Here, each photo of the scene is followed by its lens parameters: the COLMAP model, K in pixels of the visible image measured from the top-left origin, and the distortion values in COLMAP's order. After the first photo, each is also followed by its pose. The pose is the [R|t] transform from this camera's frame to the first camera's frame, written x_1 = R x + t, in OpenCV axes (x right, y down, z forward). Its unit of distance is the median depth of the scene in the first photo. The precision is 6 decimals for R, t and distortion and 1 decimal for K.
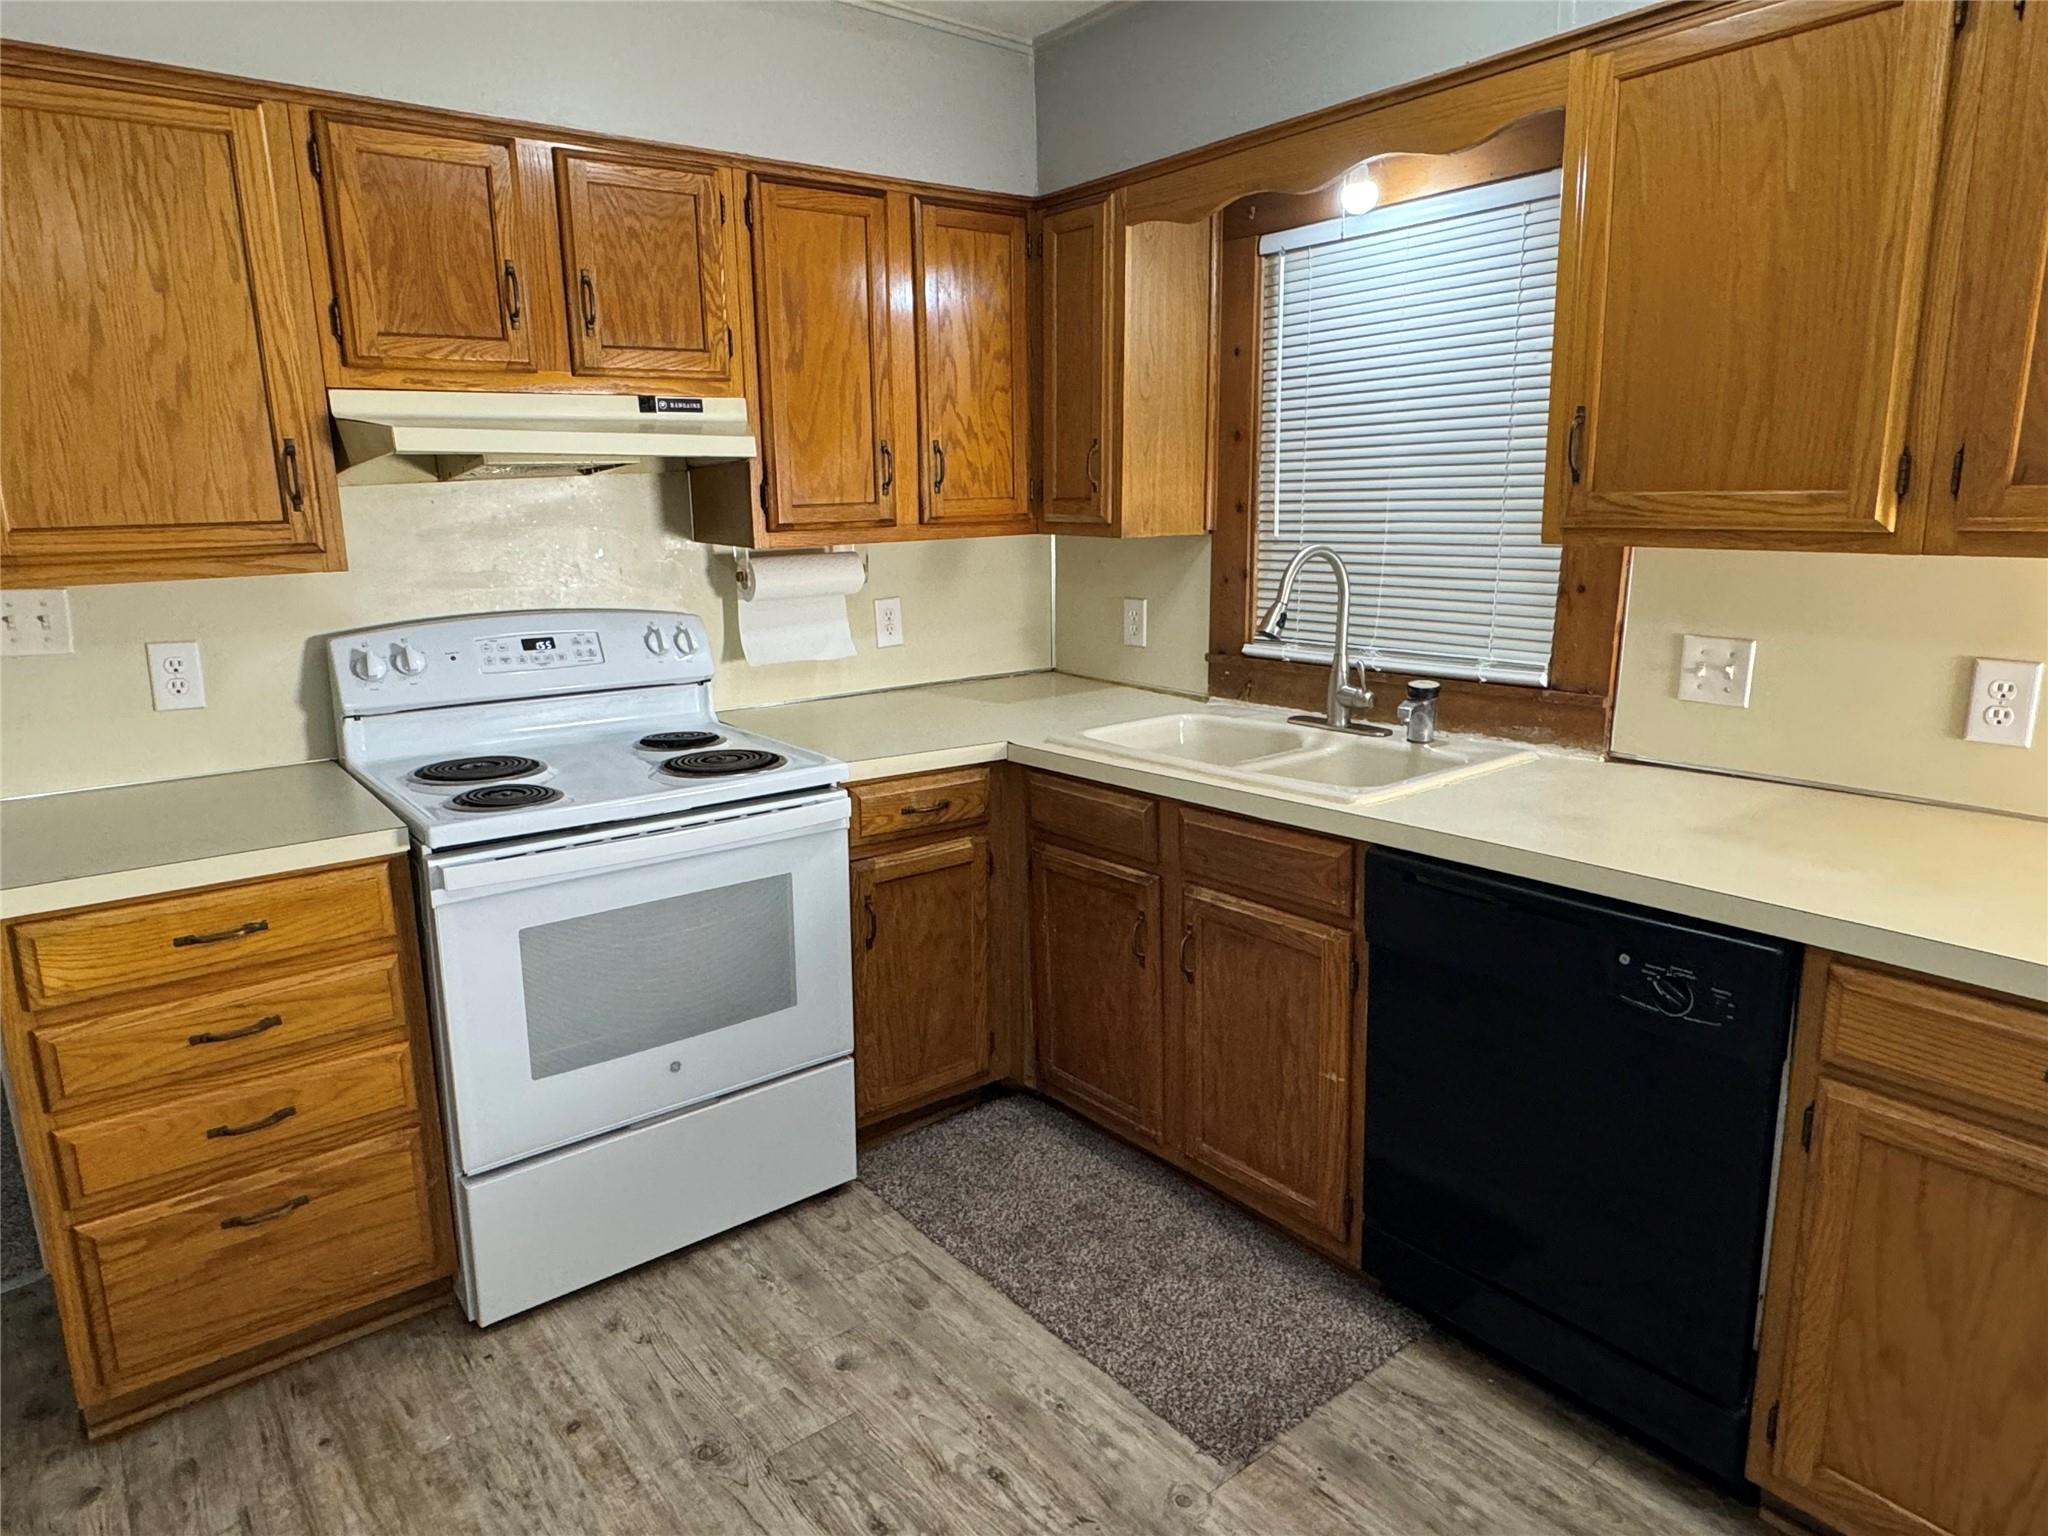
lens RADIAL K [[1245.8, 0, 1020.7], [0, 1245.8, 761.9], [0, 0, 1]] dist [0.000202, 0.001404]
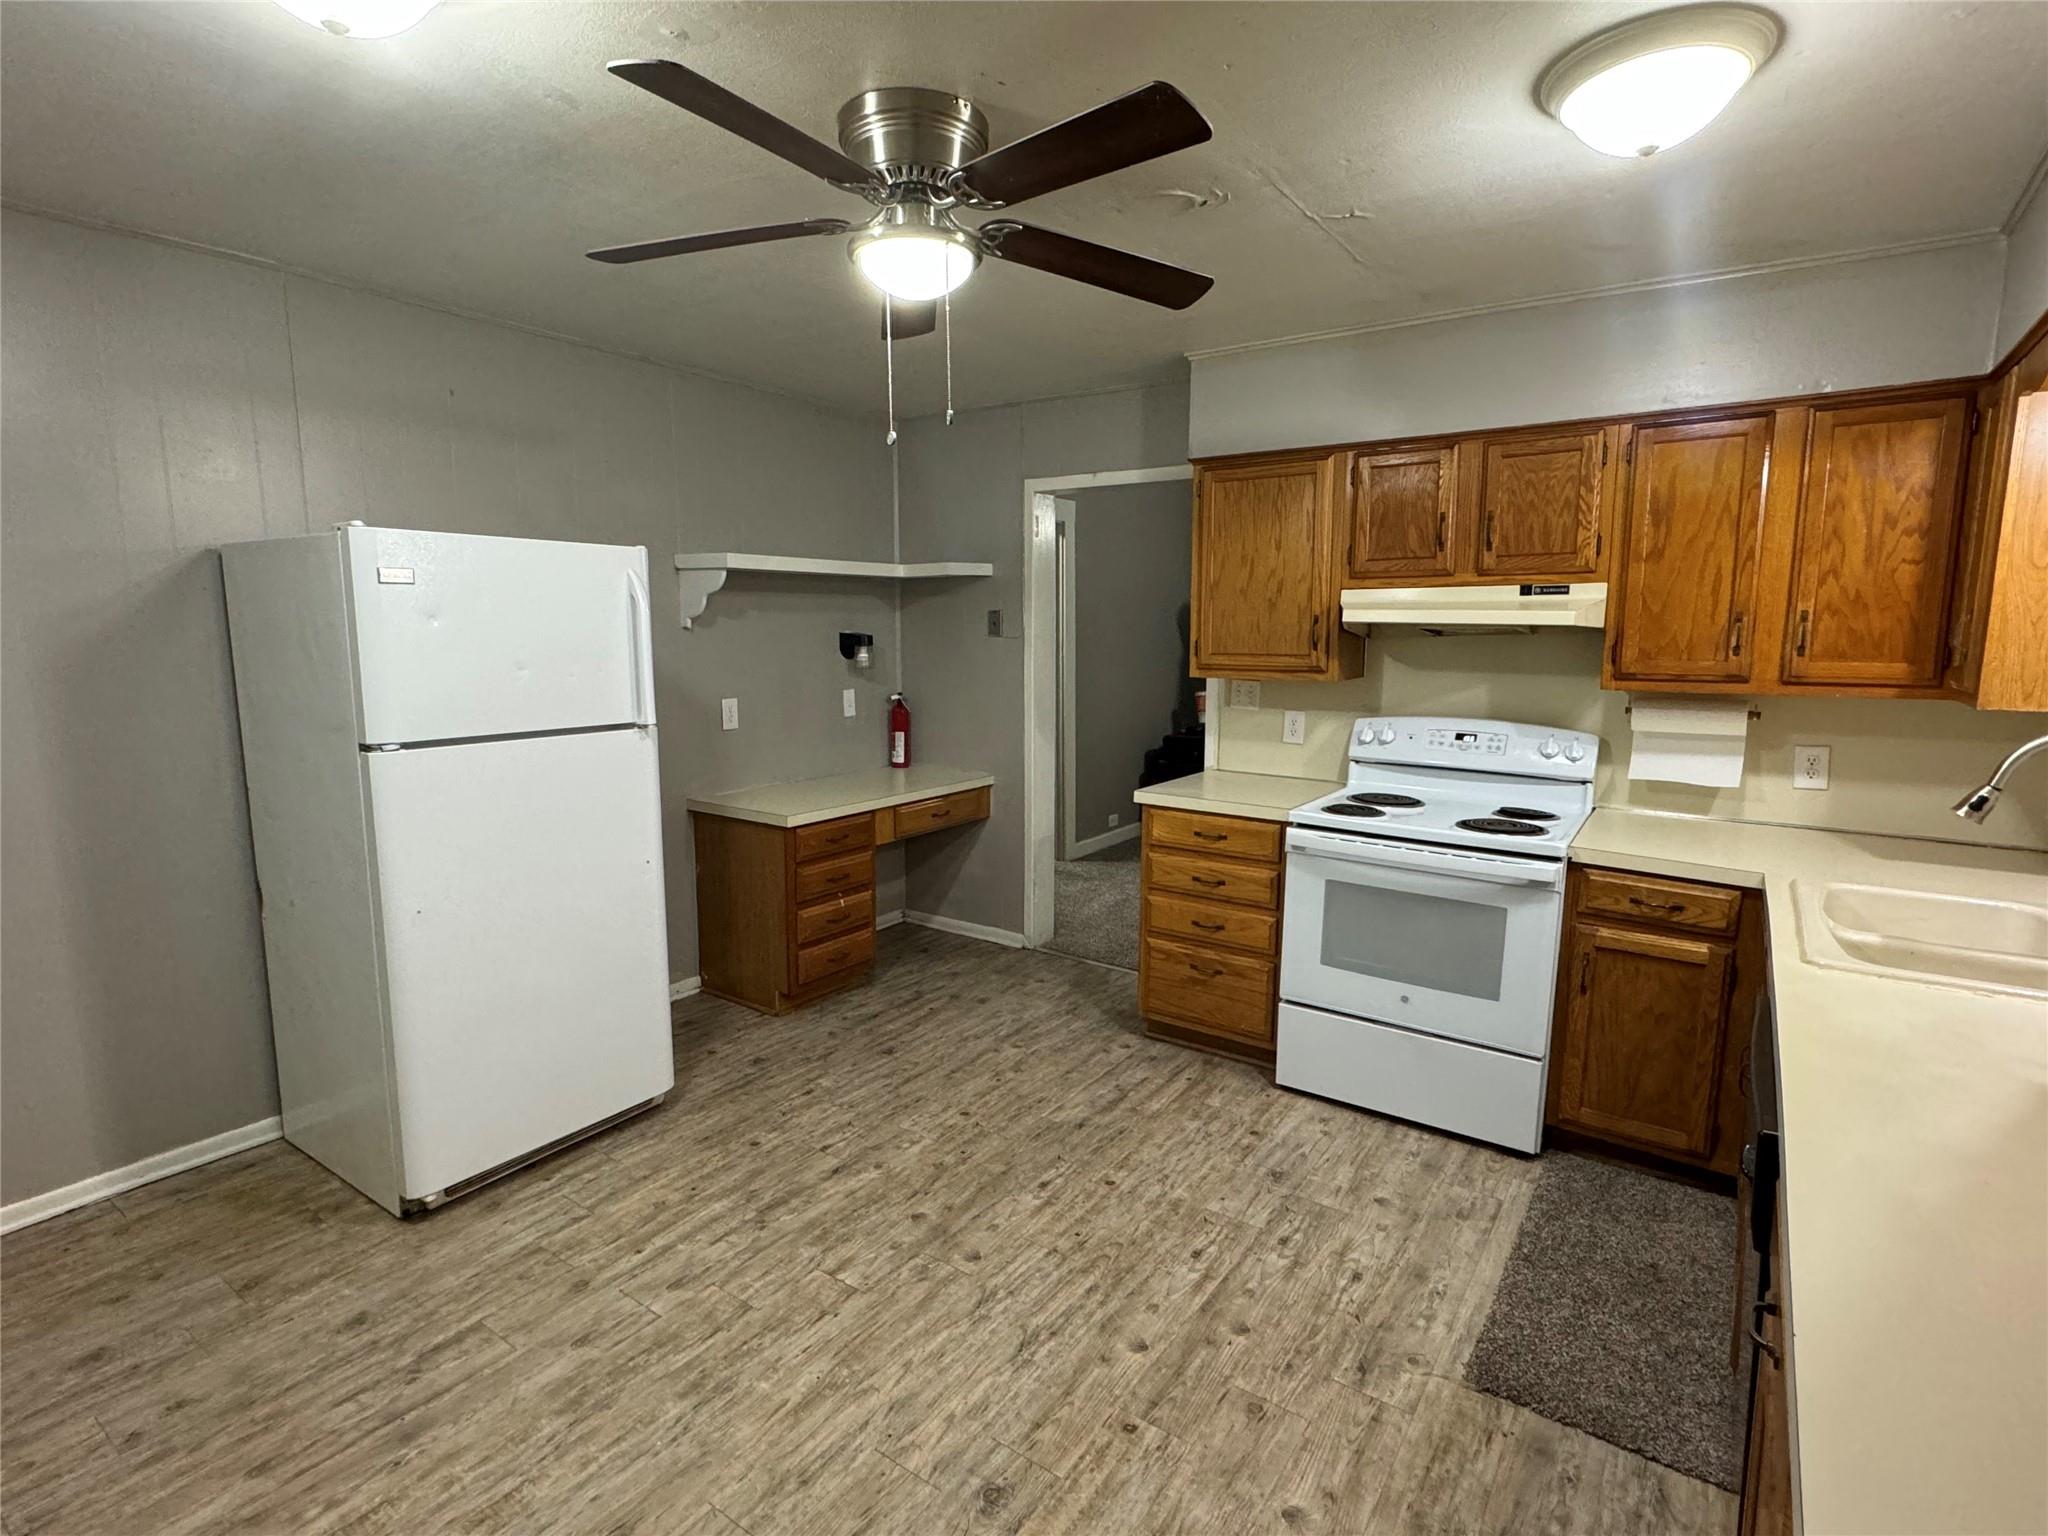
lens RADIAL K [[1013.5, 0, 1024.0], [0, 1013.5, 768.0], [0, 0, 1]] dist [0.003559, 0.001557]
pose [[0.288212, 0.148691, -0.945952, 0.827833], [-0.218186, 0.972082, 0.086322, -0.054301], [0.932378, 0.181515, 0.312608, 0.086376]]
